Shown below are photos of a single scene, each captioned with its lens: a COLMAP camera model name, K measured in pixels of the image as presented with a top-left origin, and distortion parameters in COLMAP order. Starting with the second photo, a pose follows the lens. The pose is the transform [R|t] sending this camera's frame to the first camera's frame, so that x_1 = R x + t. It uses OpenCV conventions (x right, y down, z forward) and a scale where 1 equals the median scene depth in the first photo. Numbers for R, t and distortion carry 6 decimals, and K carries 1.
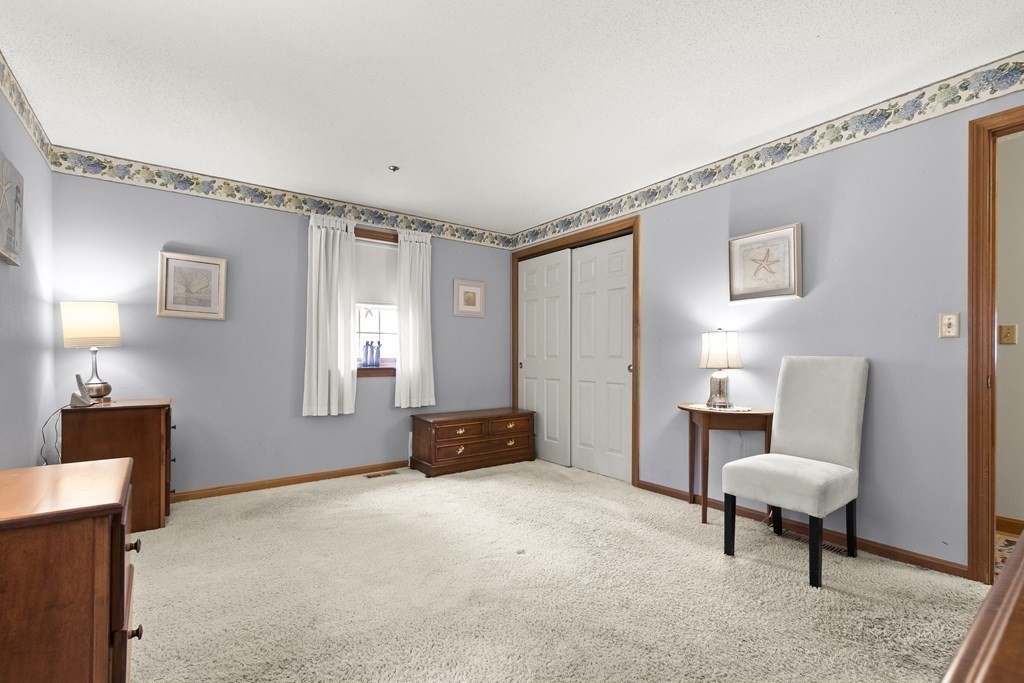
lens RADIAL K [[464.0, 0, 512.6], [0, 464.0, 357.8], [0, 0, 1]] dist [0.021059, -0.004438]
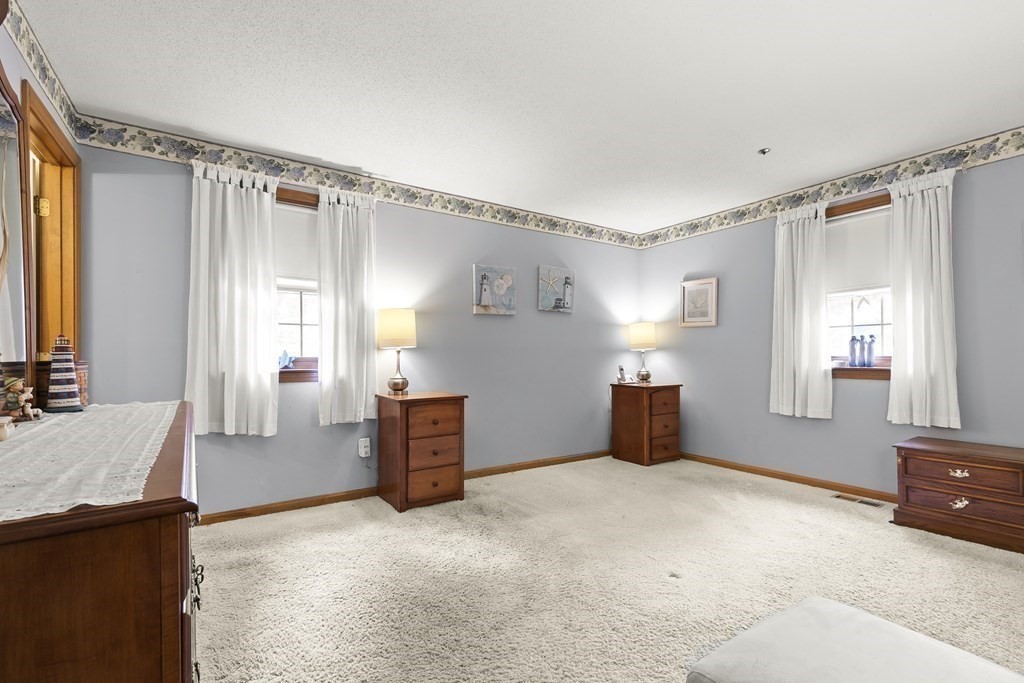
lens RADIAL K [[464.0, 0, 511.0], [0, 464.0, 350.0], [0, 0, 1]] dist [0.021059, -0.004438]
pose [[-0.041772, -0.009682, -0.999080, 0.569947], [0.006387, 0.999930, -0.009957, -0.006480], [0.999107, -0.006797, -0.041707, 0.438846]]
